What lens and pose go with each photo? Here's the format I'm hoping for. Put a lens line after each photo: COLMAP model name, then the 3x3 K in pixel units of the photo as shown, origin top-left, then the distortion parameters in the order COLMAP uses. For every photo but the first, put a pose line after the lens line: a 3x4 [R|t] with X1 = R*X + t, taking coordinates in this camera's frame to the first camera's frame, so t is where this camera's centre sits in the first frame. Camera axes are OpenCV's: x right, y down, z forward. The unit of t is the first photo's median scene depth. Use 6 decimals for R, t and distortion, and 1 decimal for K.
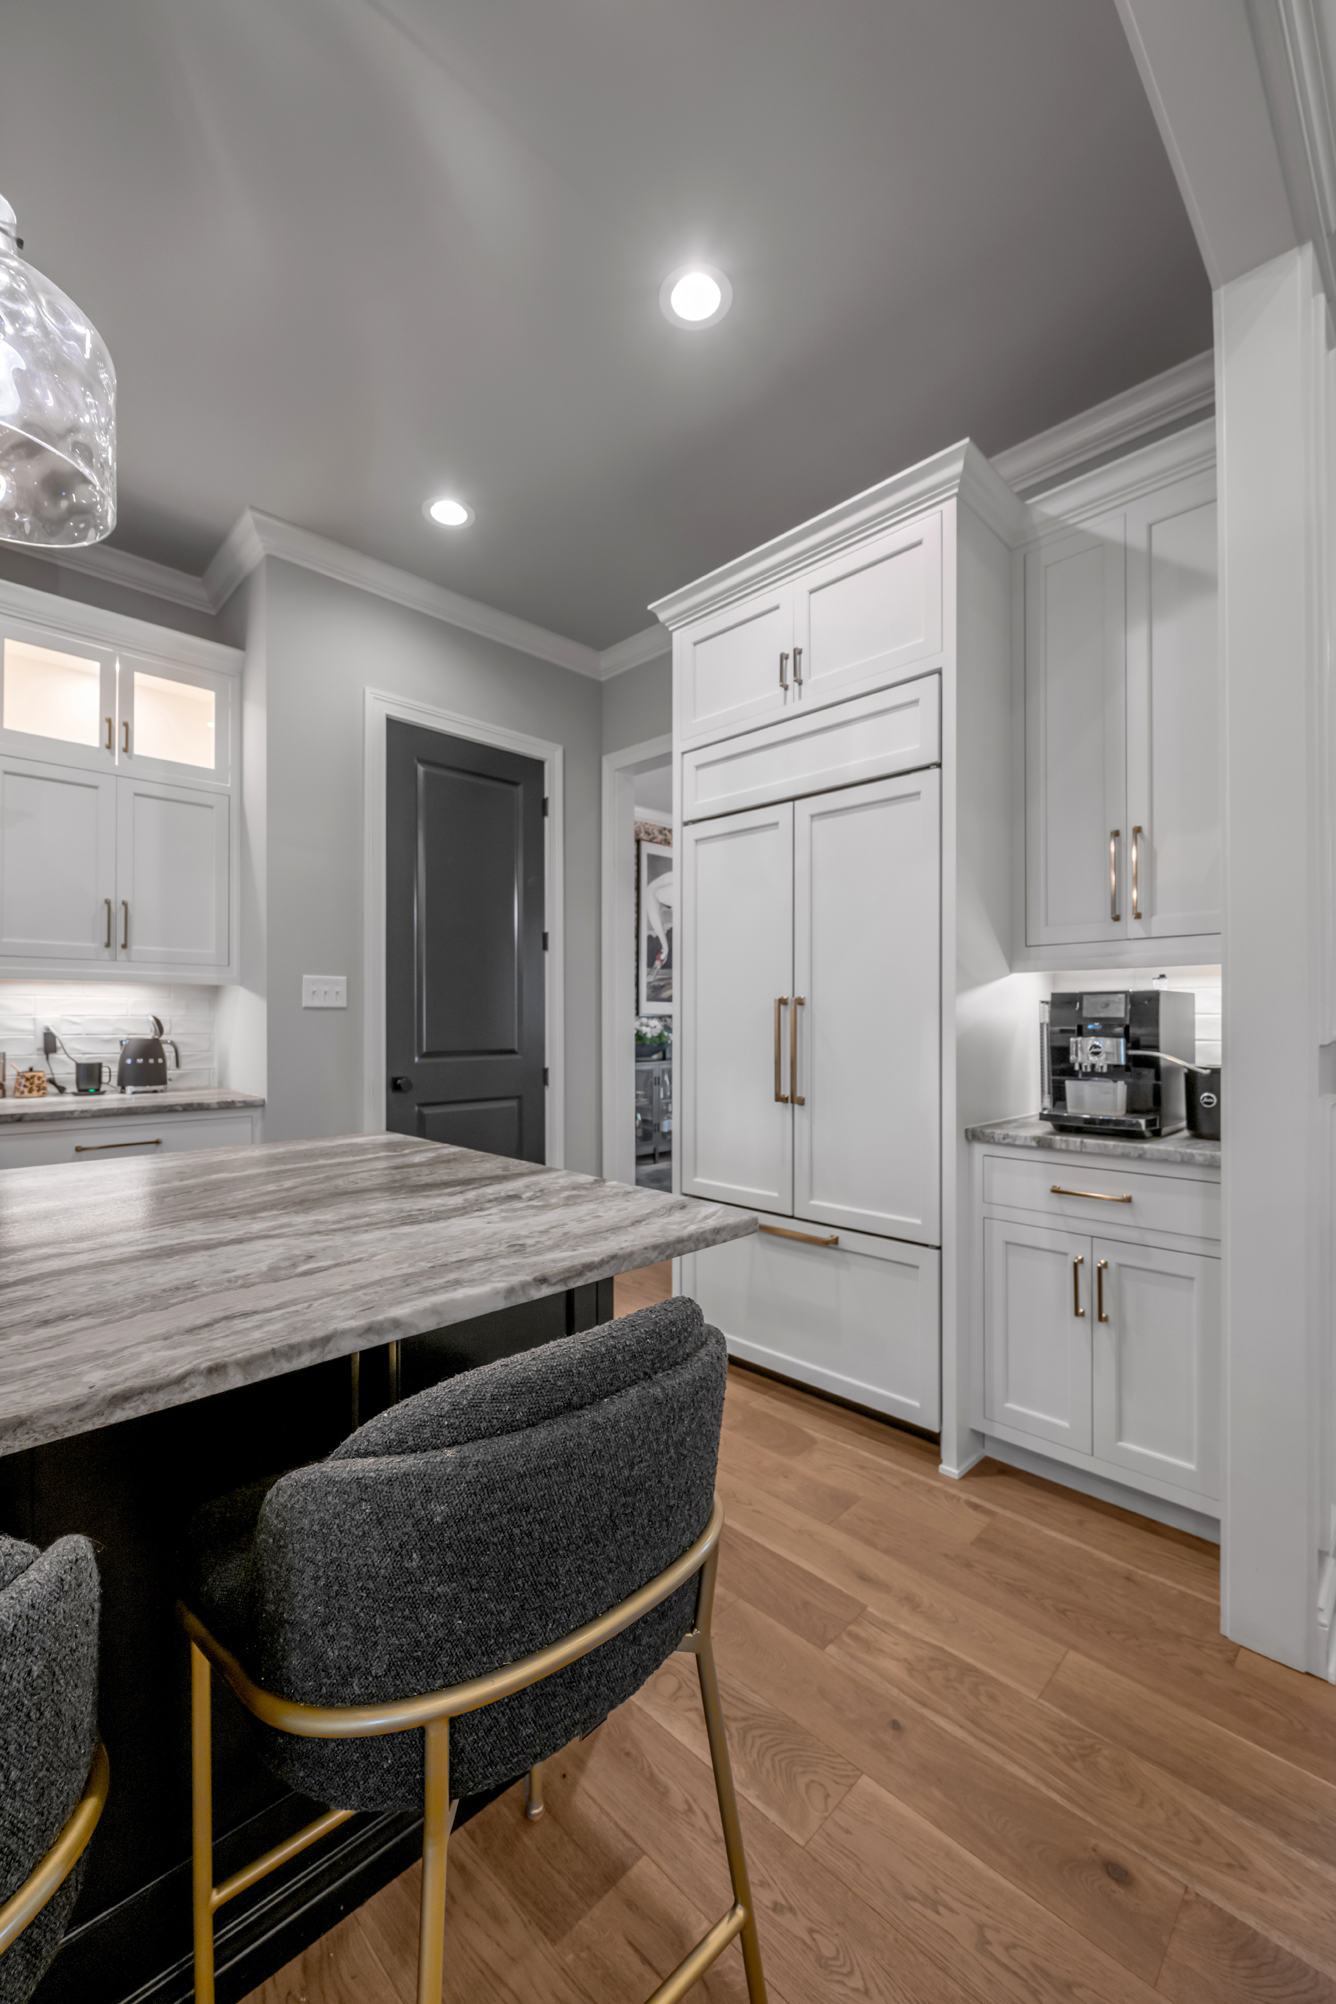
lens RADIAL K [[798.3, 0, 660.9], [0, 798.3, 1021.9], [0, 0, 1]] dist [-0.011429, -0.000189]
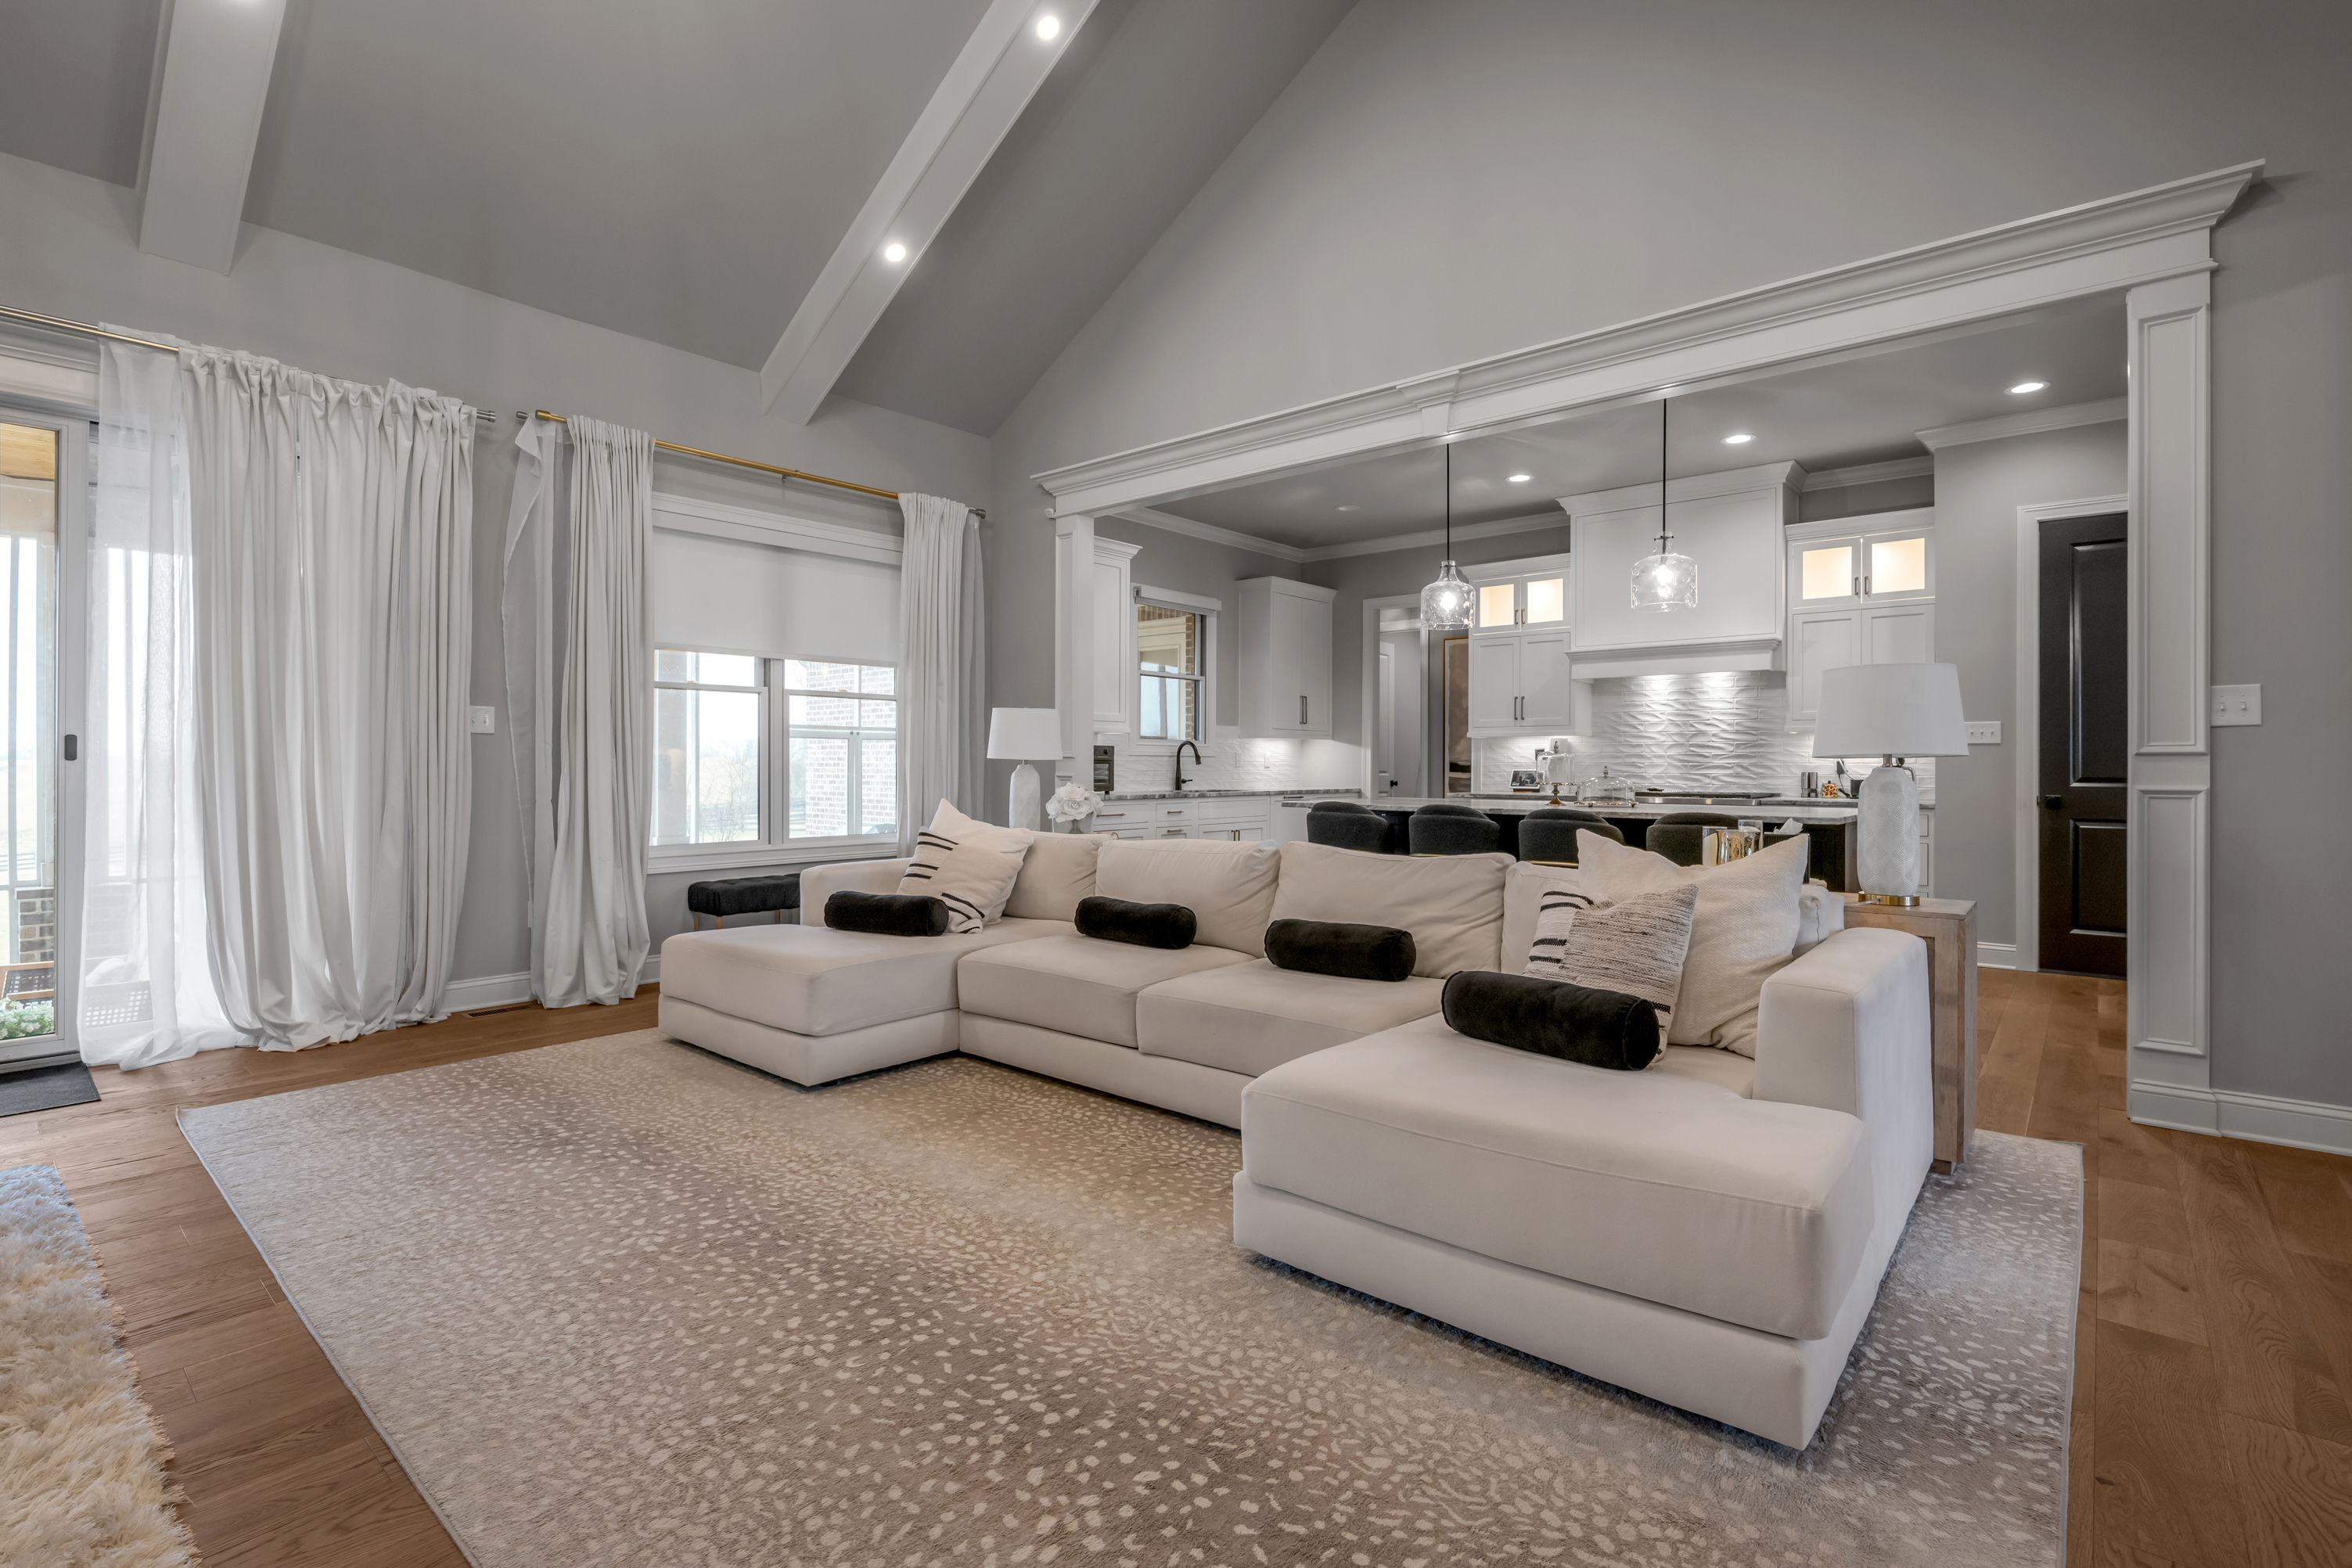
lens RADIAL K [[1072.4, 0, 1179.3], [0, 1072.4, 769.8], [0, 0, 1]] dist [-0.003716, -0.000086]
pose [[0.079748, 0.005115, -0.996802, 1.491482], [-0.003504, 0.999982, 0.004851, 0.026230], [0.996809, 0.003106, 0.079764, -0.637236]]
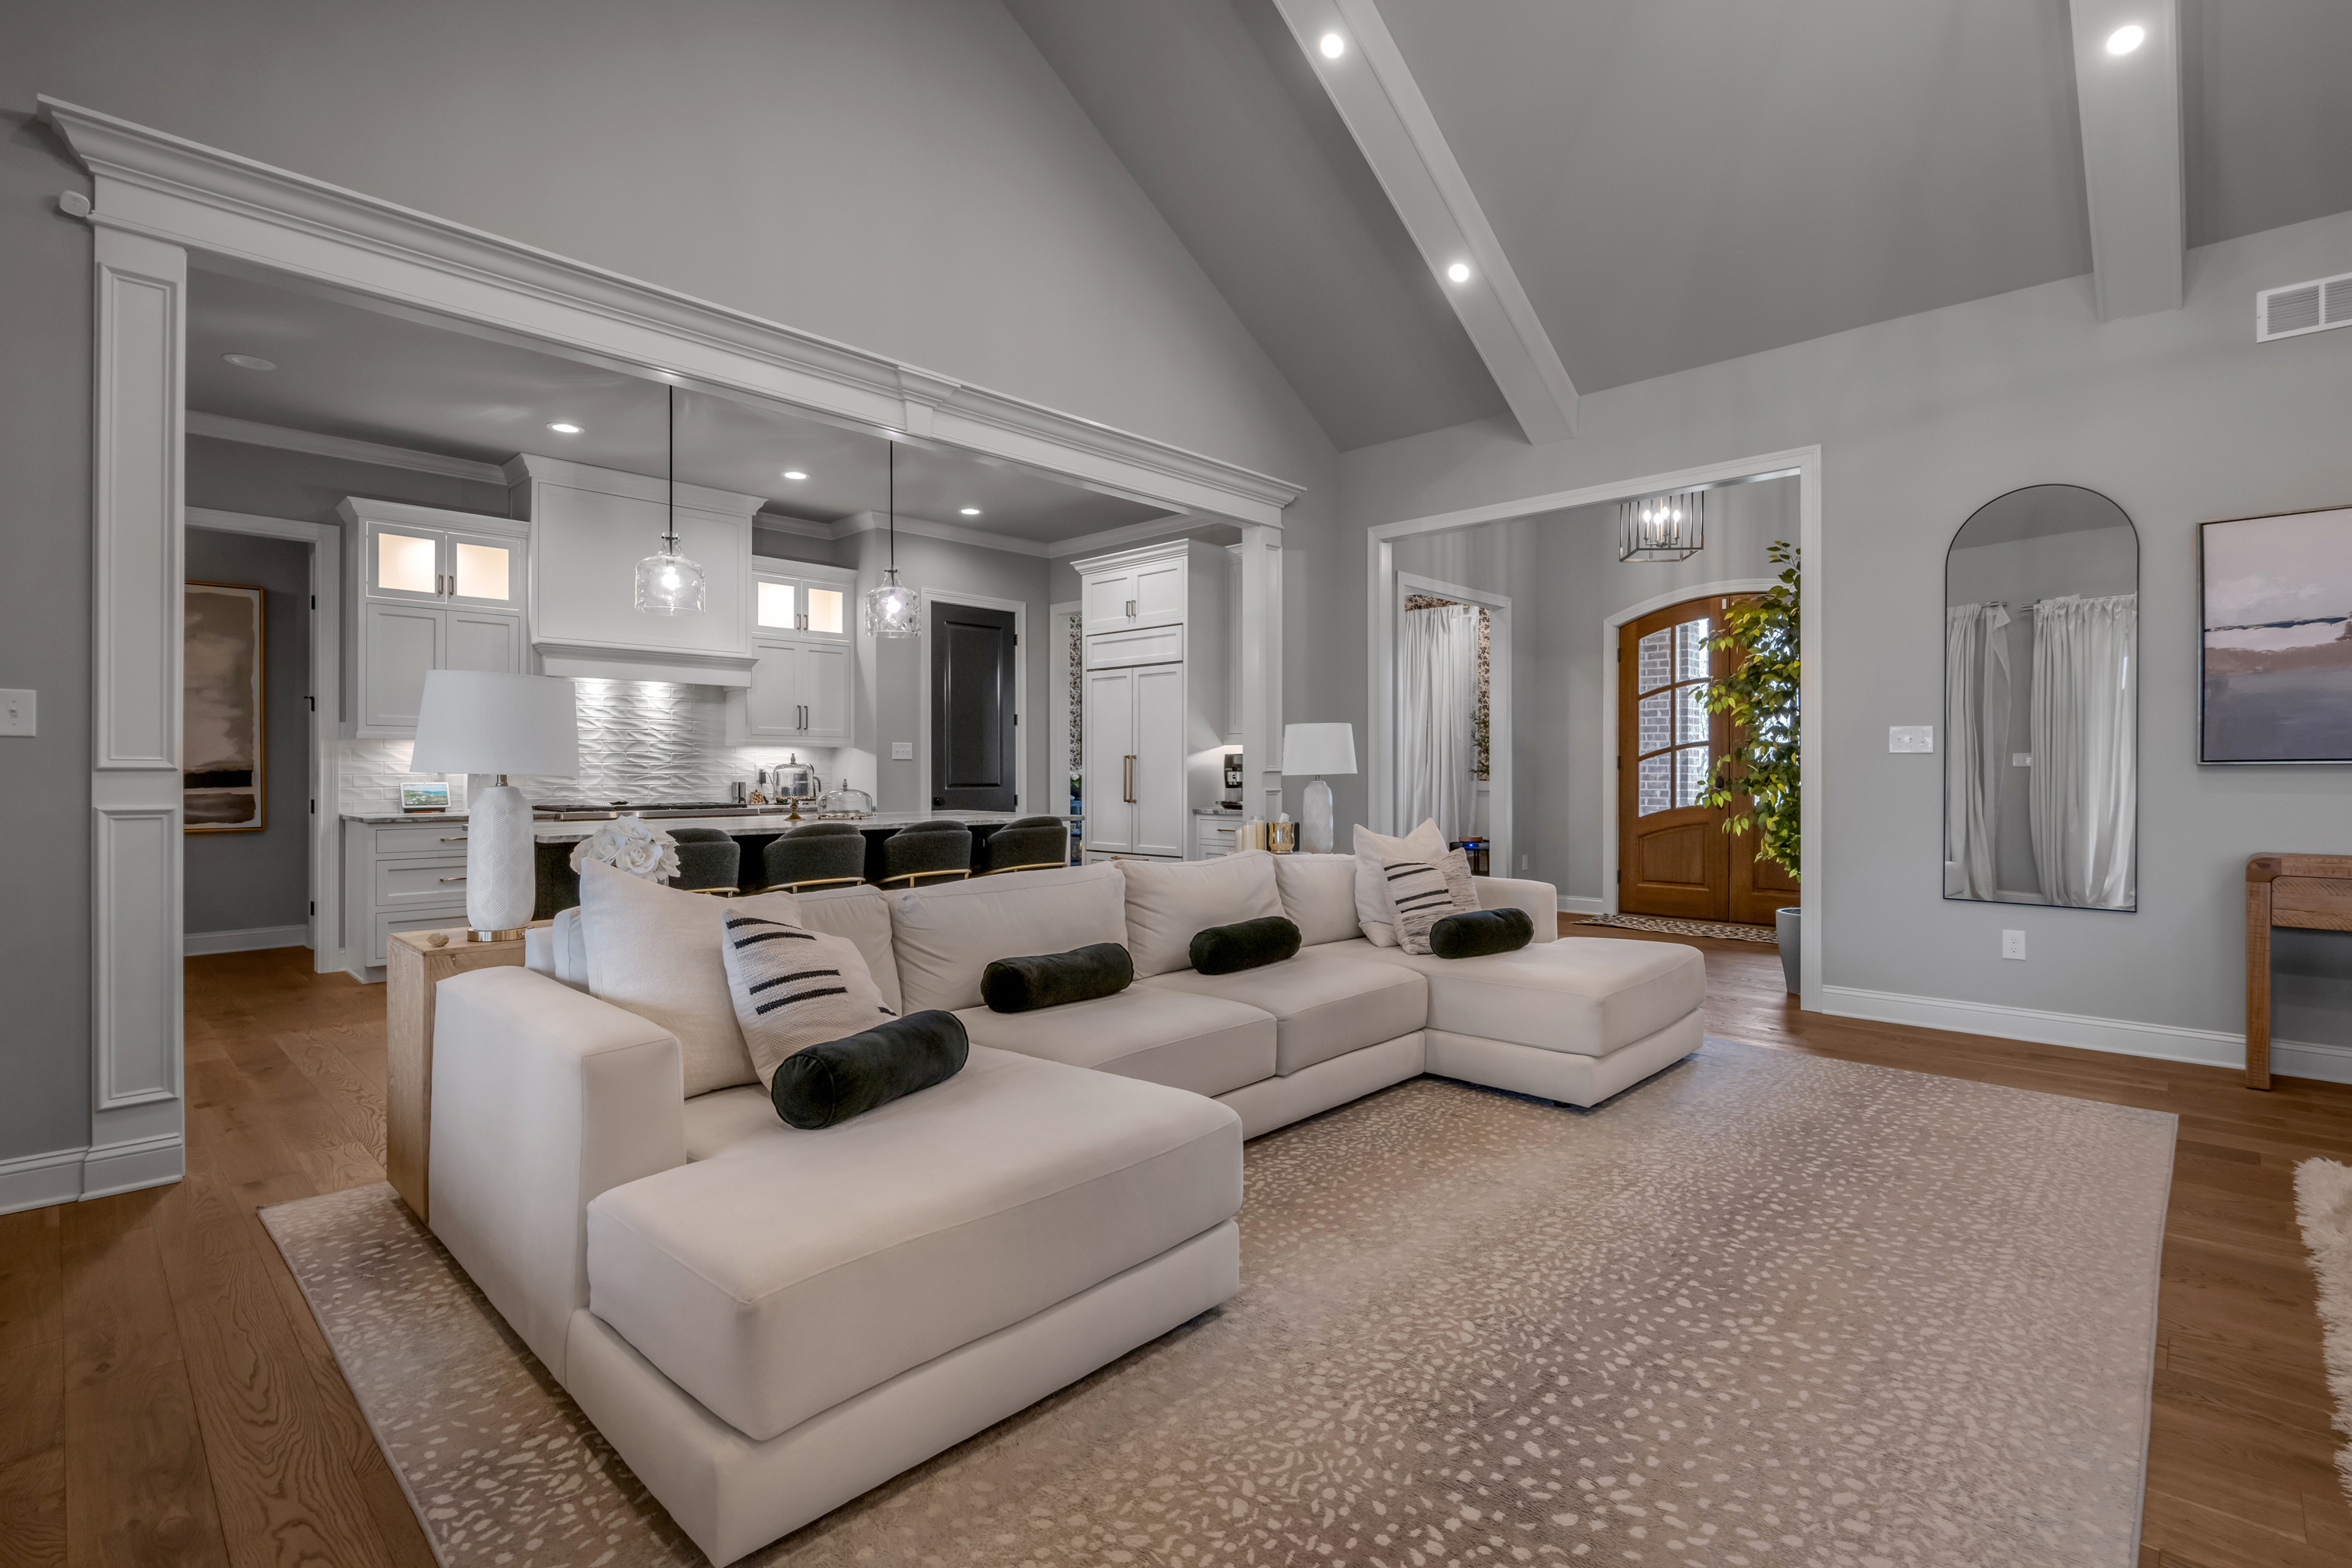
lens RADIAL K [[1093.1, 0, 1173.7], [0, 1093.1, 762.2], [0, 0, 1]] dist [-0.002389, 0.000008]
pose [[0.999638, 0.000411, 0.026908, 0.169413], [-0.000140, 0.999949, -0.010071, 0.015873], [-0.026911, 0.010063, 0.999587, -1.760549]]
